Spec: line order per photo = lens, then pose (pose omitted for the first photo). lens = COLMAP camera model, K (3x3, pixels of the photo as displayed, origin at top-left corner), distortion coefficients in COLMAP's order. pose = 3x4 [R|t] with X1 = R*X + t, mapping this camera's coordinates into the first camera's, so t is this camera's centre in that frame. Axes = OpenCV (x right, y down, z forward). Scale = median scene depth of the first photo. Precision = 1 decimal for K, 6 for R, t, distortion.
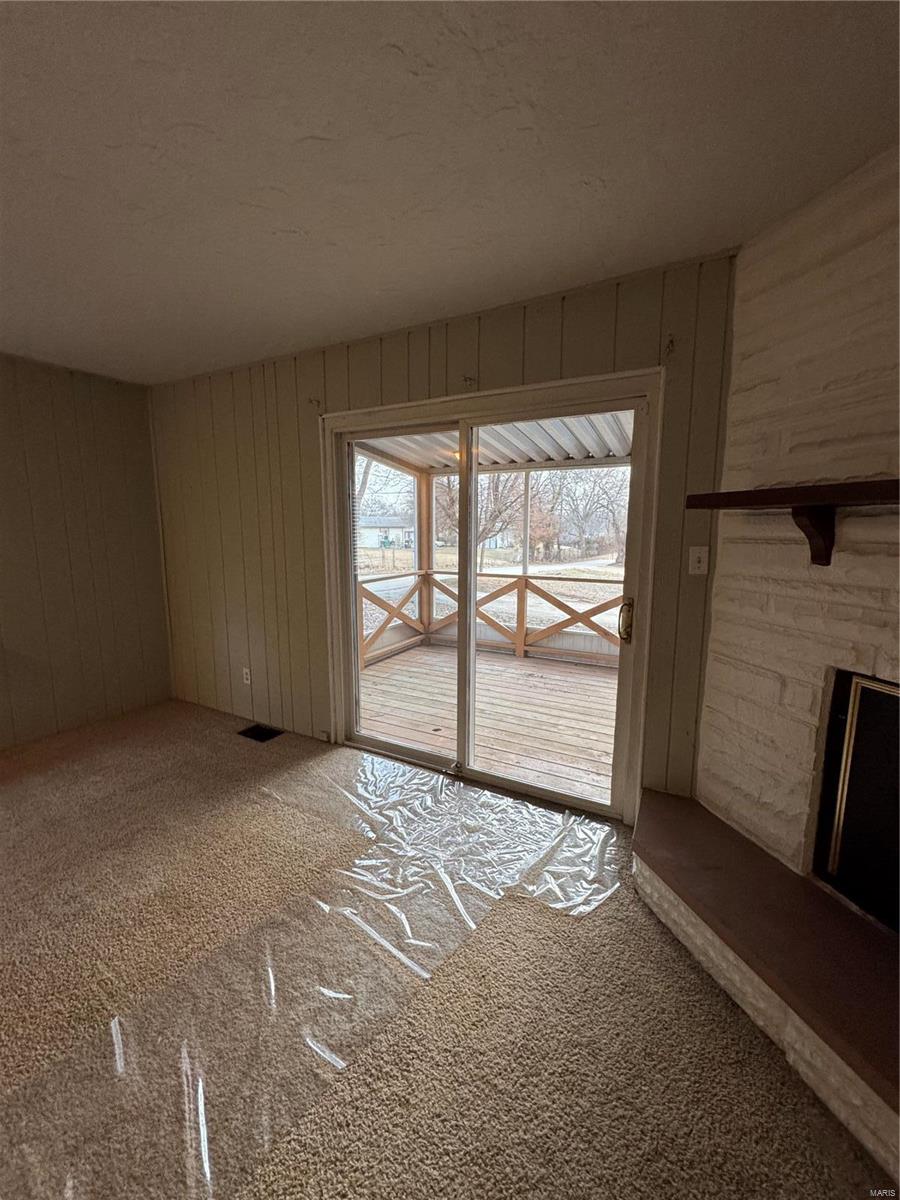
lens RADIAL K [[479.6, 0, 450.0], [0, 479.6, 600.0], [0, 0, 1]] dist [-0.000686, -0.000326]
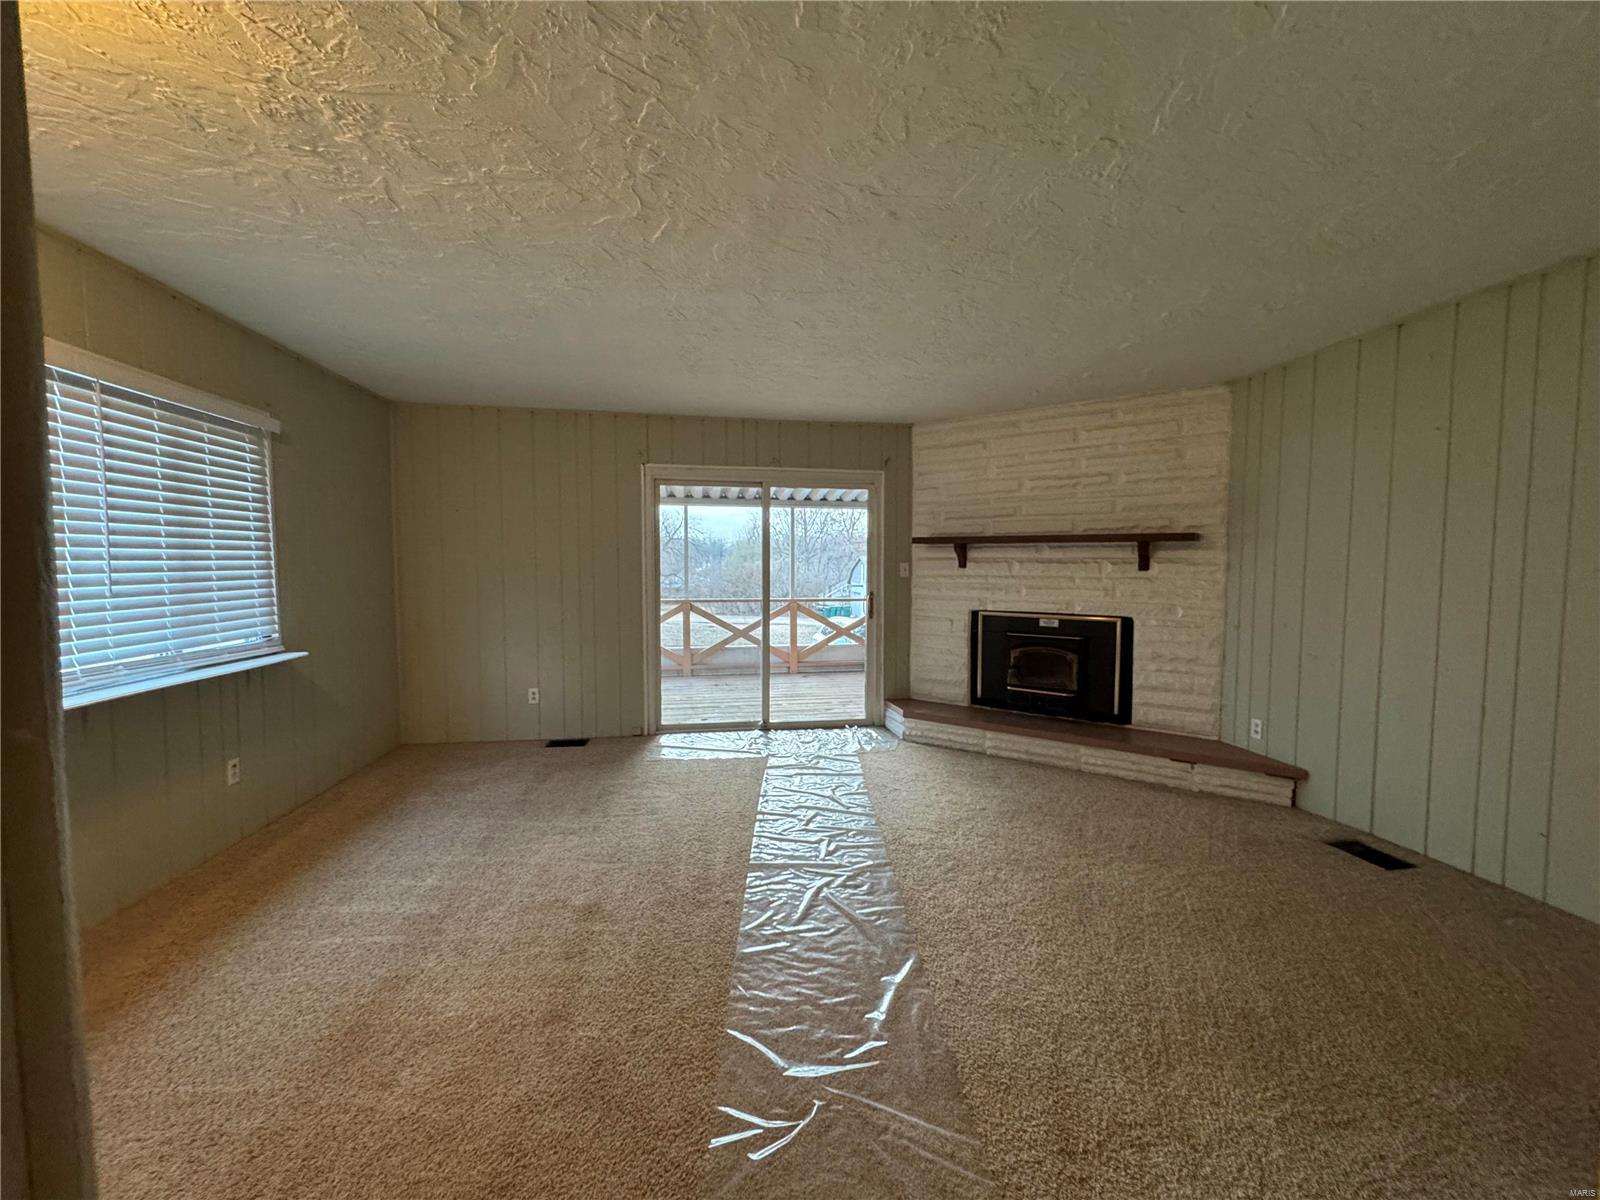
lens RADIAL K [[639.5, 0, 800.0], [0, 639.5, 600.0], [0, 0, 1]] dist [-0.000686, -0.000326]
pose [[0.788610, -0.035284, 0.613881, -1.442098], [0.091098, 0.994039, -0.059893, 0.159199], [-0.608108, 0.103156, 0.787123, -0.789233]]
